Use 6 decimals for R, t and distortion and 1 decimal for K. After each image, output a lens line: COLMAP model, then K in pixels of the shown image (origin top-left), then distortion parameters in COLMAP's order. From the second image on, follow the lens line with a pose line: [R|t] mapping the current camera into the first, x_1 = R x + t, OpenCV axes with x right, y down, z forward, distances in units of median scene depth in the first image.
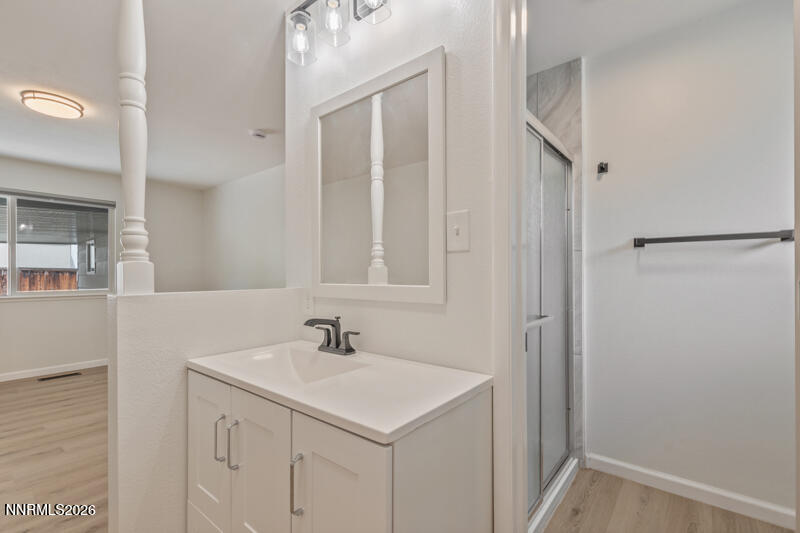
lens RADIAL K [[352.0, 0, 400.3], [0, 352.0, 278.4], [0, 0, 1]] dist [0.010419, -0.000075]
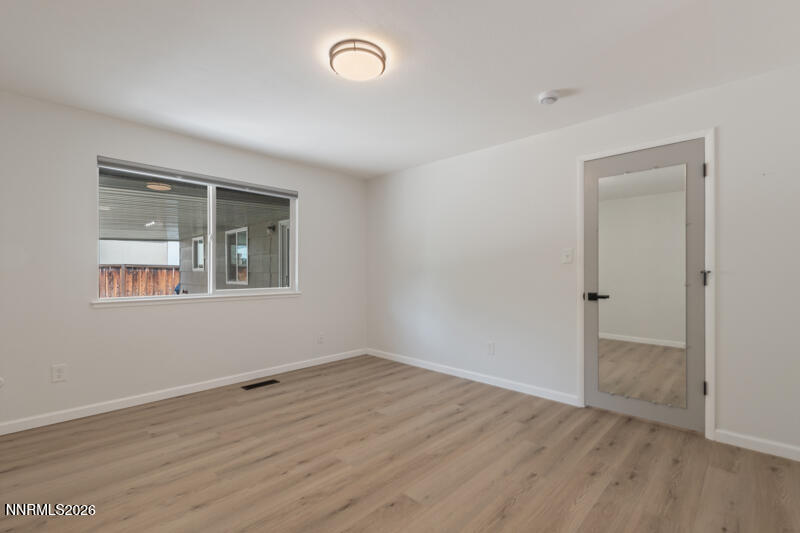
lens RADIAL K [[345.0, 0, 397.3], [0, 345.0, 271.8], [0, 0, 1]] dist [0.011482, -0.000219]
pose [[0.997588, 0.002609, -0.069358, -0.243376], [-0.003424, 0.999926, -0.011635, 0.000494], [0.069322, 0.011844, 0.997524, 0.066088]]
